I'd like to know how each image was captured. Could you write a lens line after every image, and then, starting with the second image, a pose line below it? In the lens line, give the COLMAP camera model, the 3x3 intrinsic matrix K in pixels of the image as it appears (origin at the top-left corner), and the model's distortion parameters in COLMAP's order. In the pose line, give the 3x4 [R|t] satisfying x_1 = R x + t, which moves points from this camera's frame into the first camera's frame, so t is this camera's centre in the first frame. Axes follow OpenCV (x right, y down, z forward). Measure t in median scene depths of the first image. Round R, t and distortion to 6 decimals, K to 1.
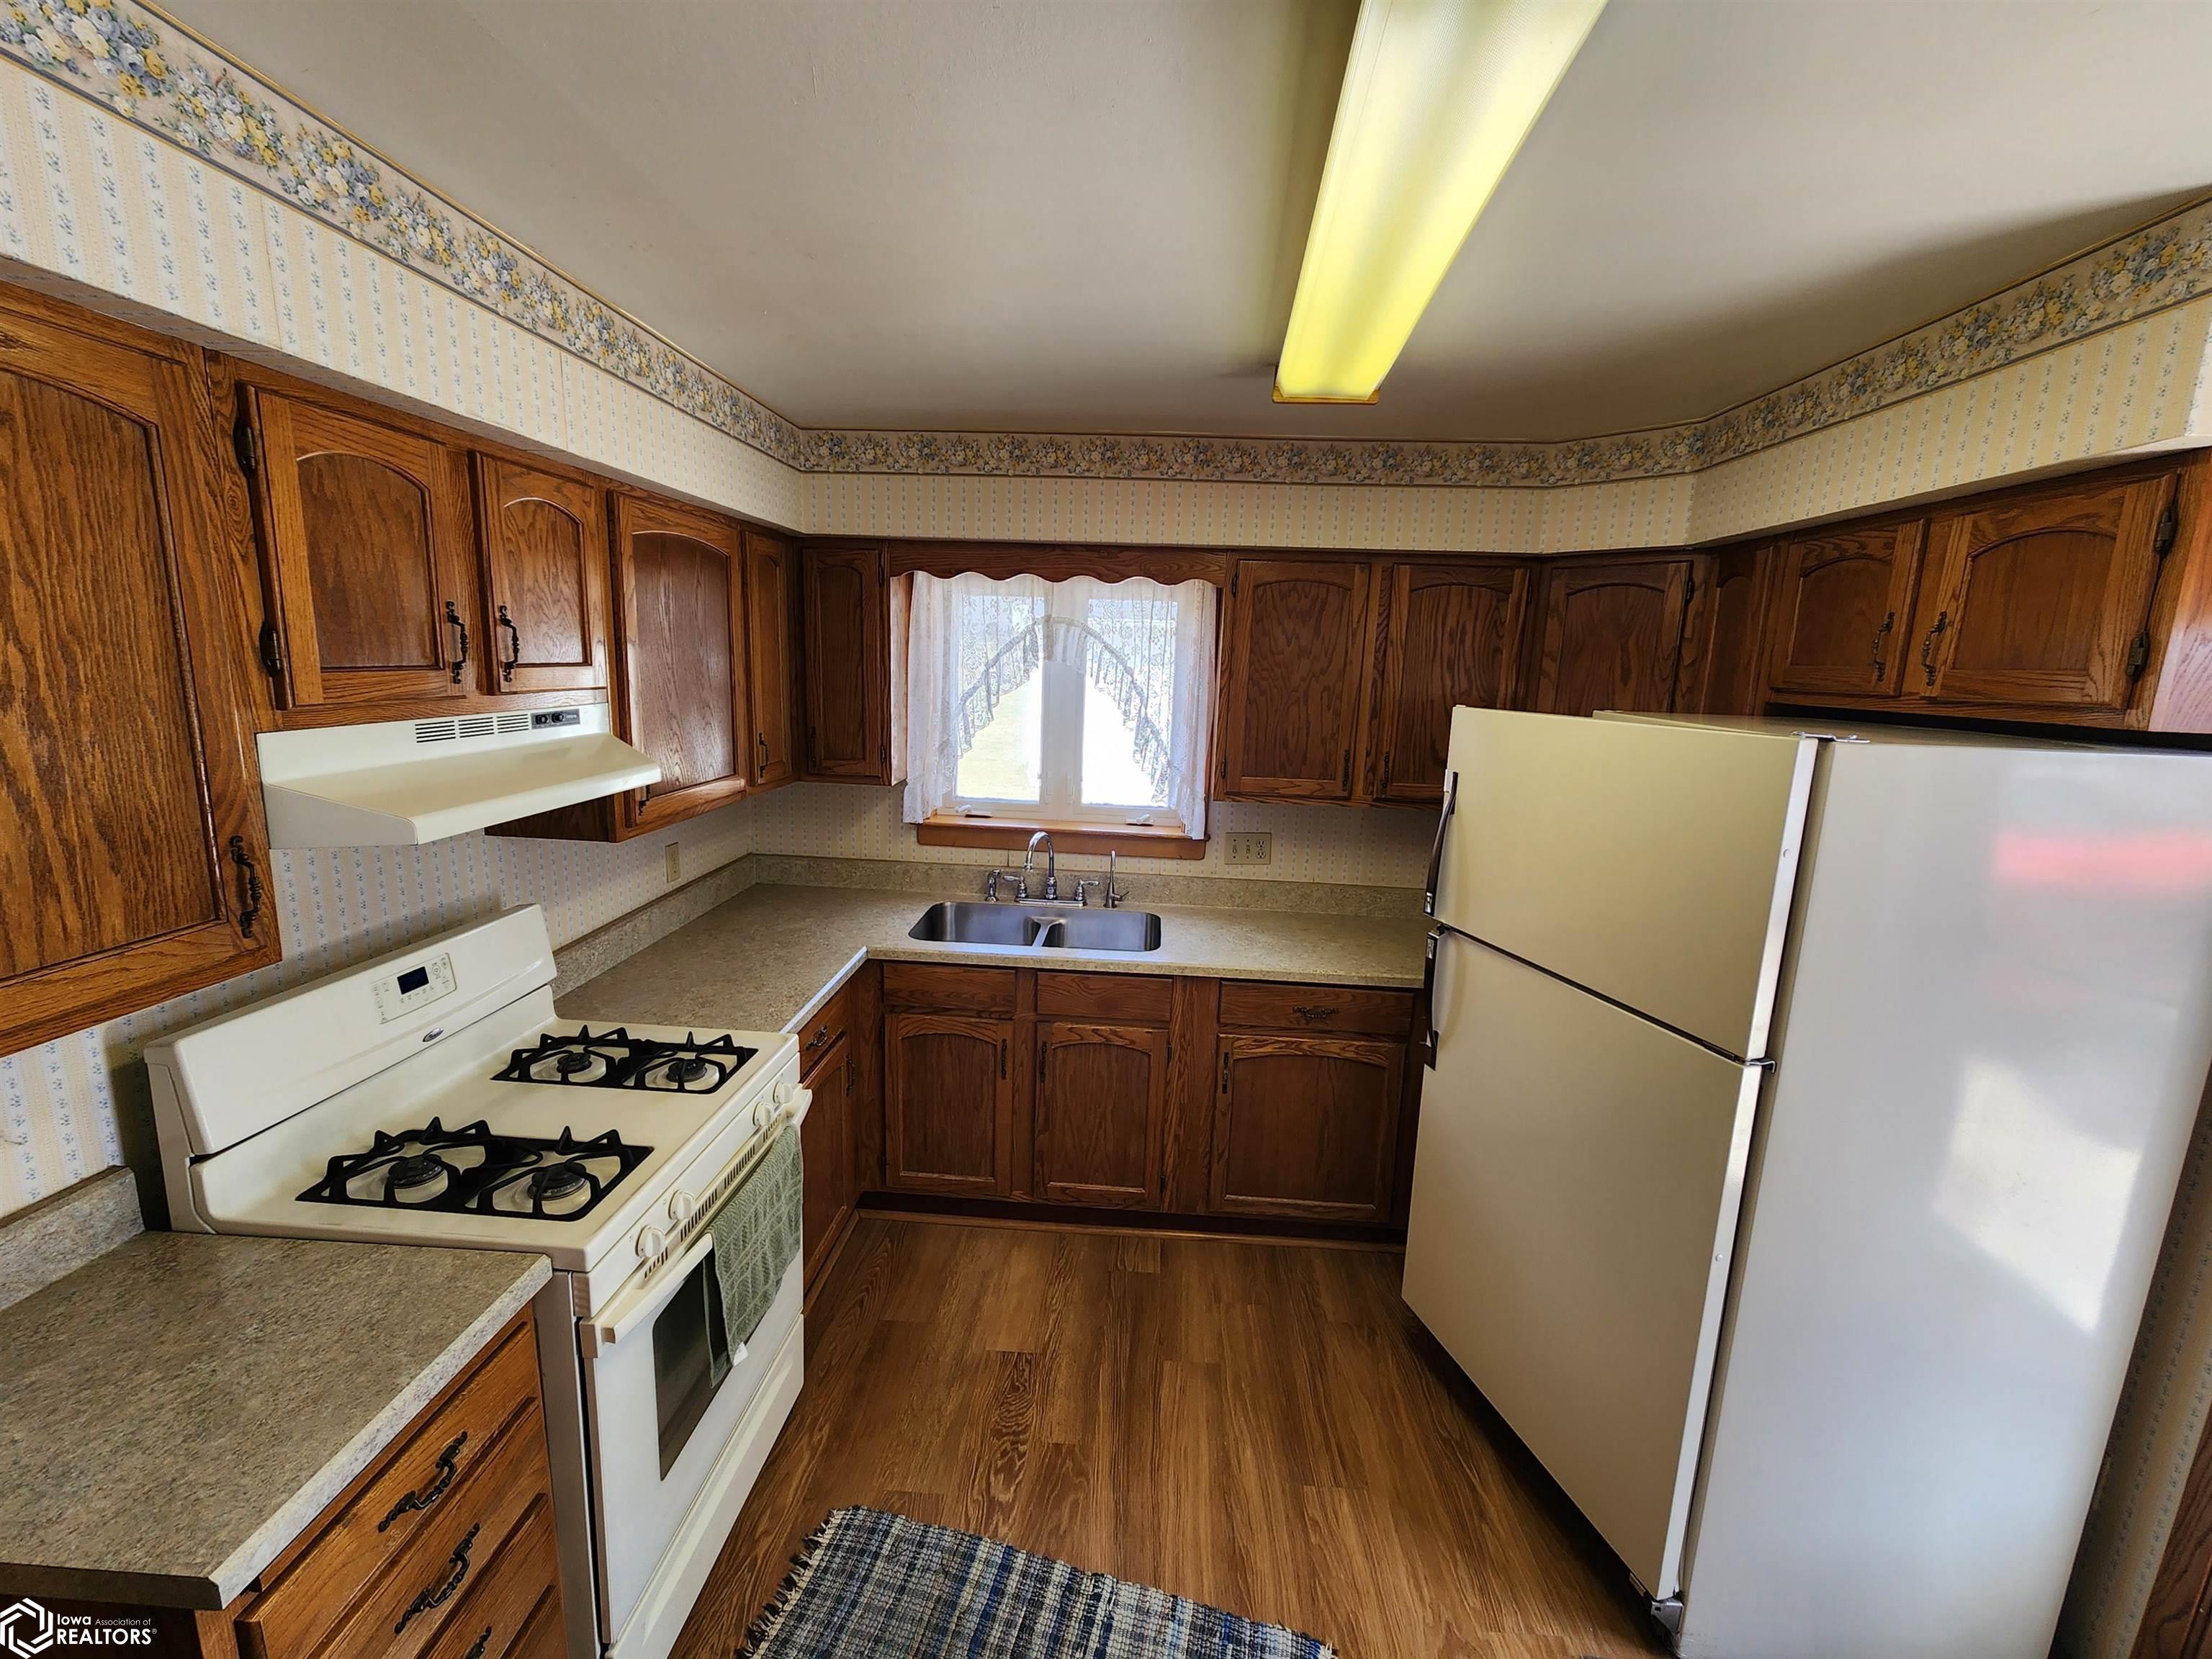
lens RADIAL K [[907.3, 0, 1096.6], [0, 907.3, 824.4], [0, 0, 1]] dist [0.005456, -0.002448]
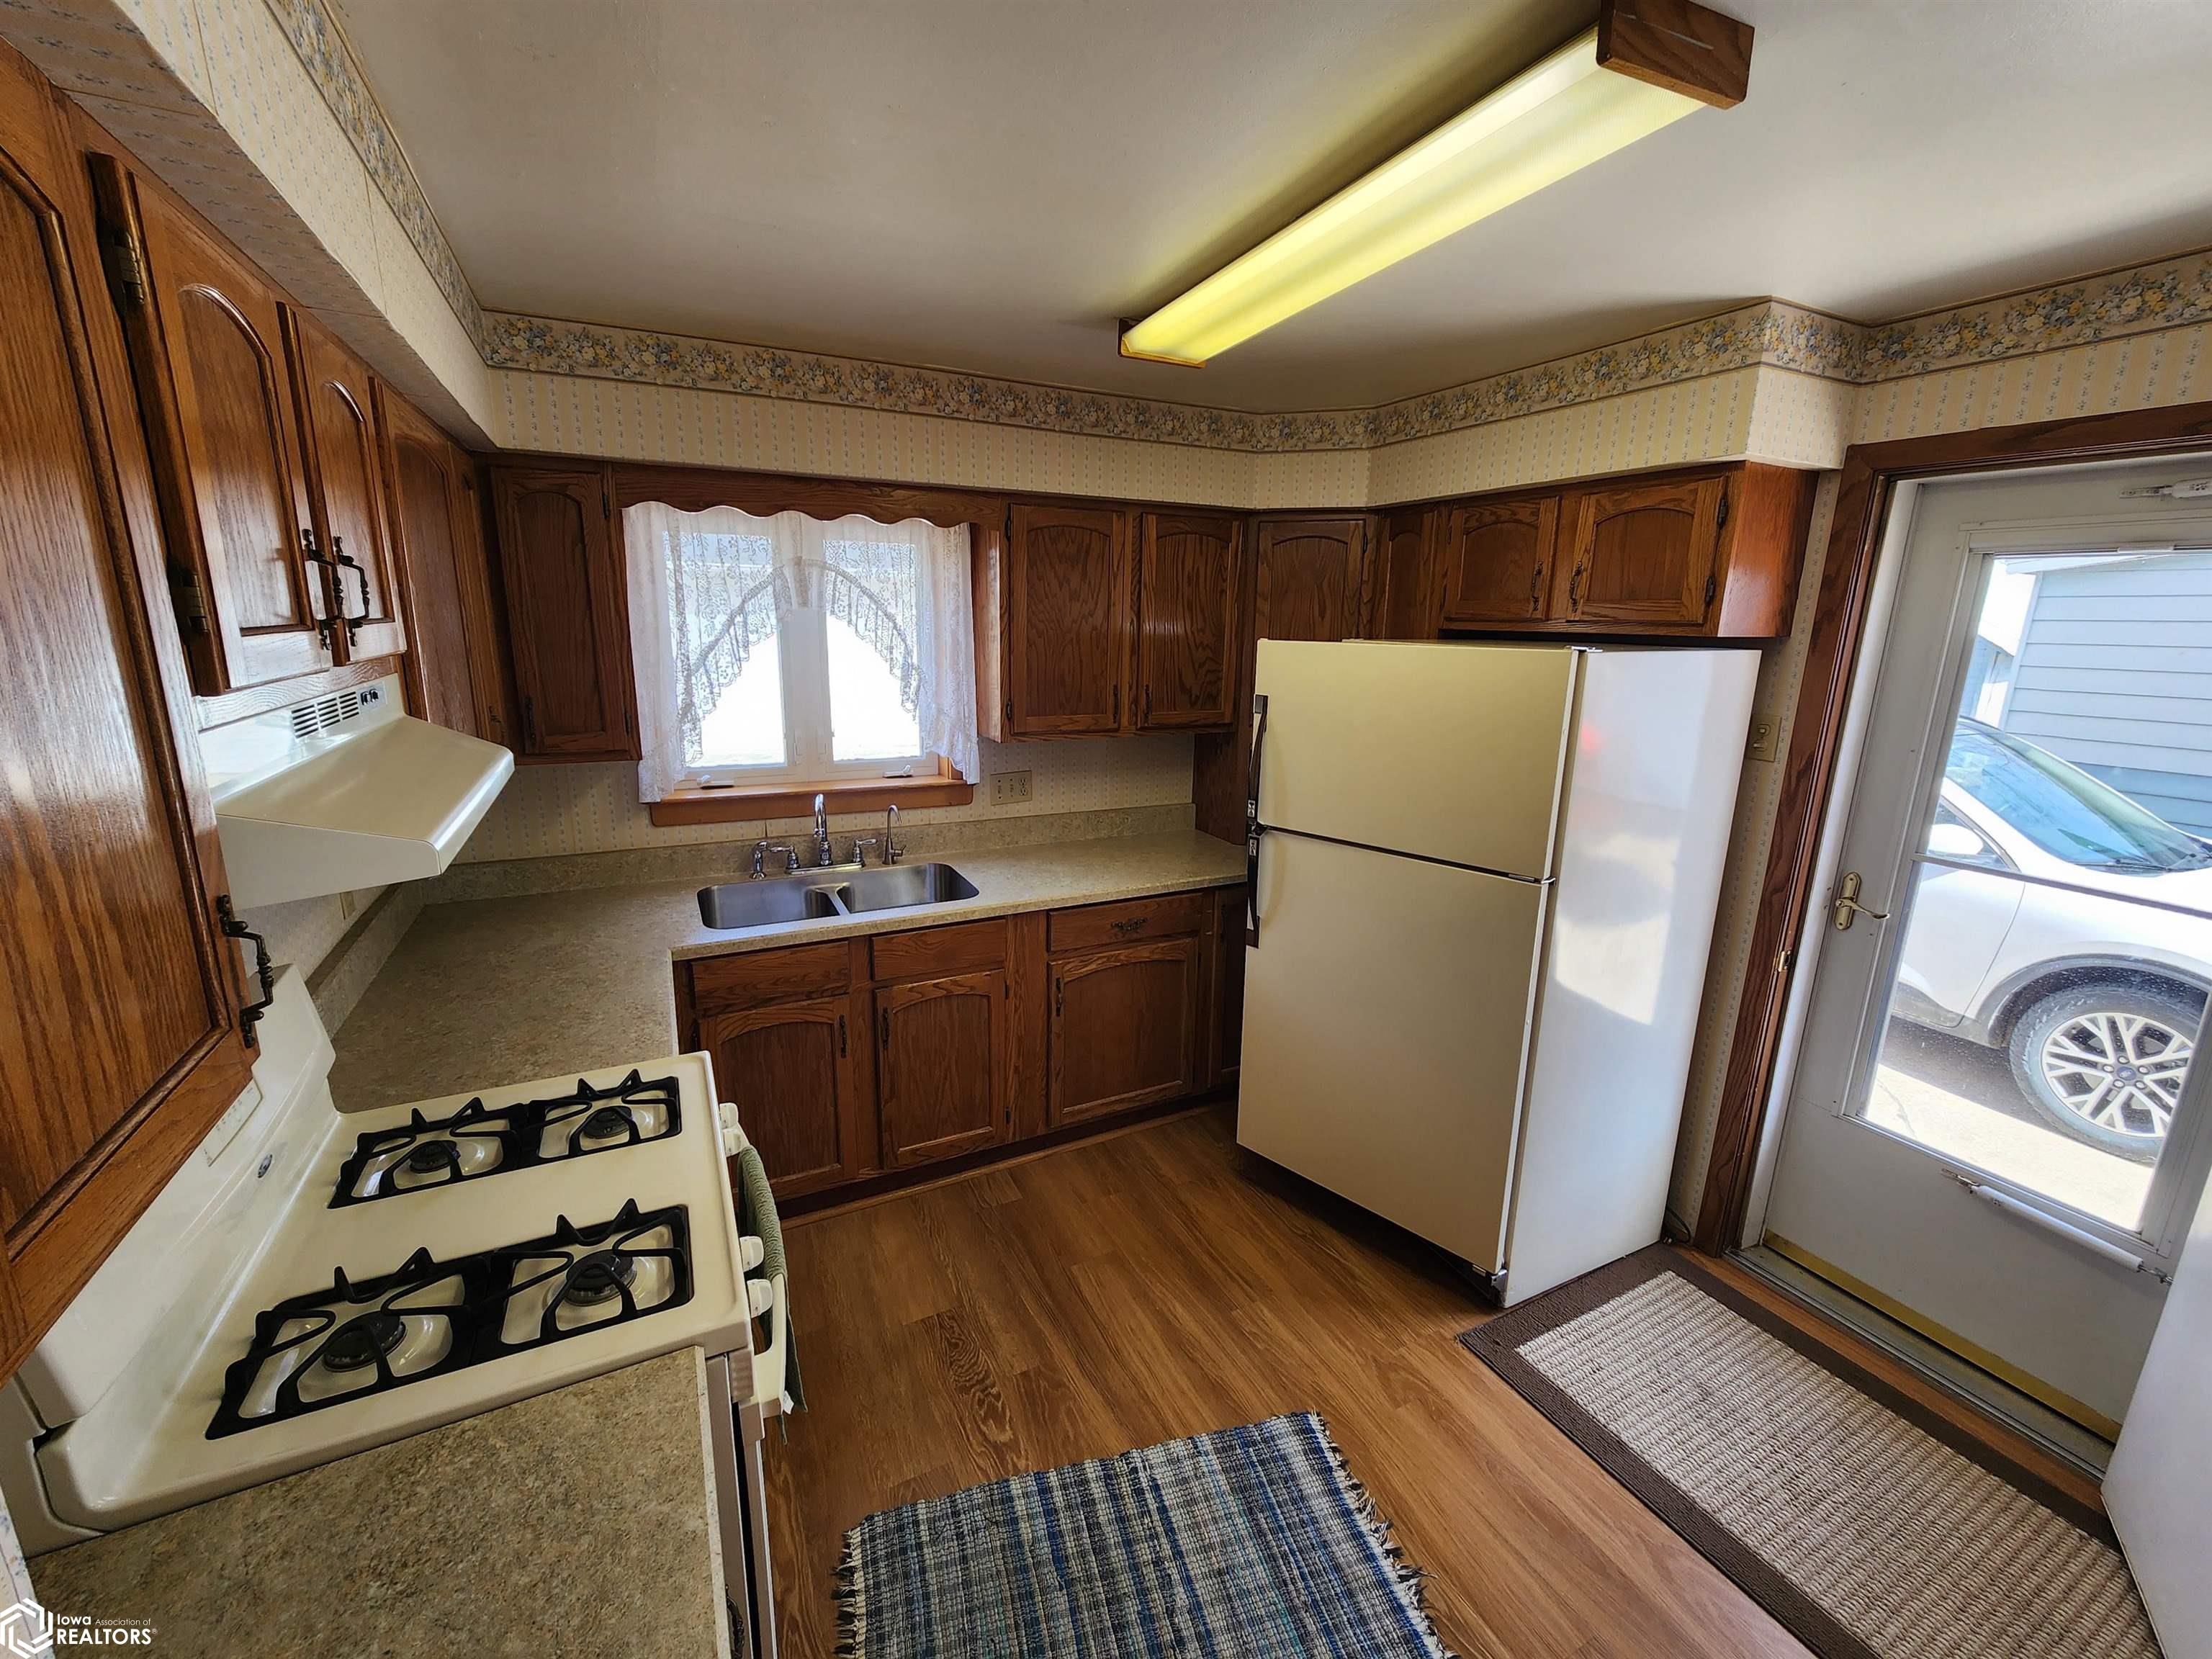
lens RADIAL K [[907.3, 0, 1096.6], [0, 907.3, 824.4], [0, 0, 1]] dist [0.005456, -0.002448]
pose [[0.864448, -0.132835, 0.484855, -0.342503], [0.104754, 0.990884, 0.084704, -0.012679], [-0.491687, -0.022432, 0.870483, 0.065322]]
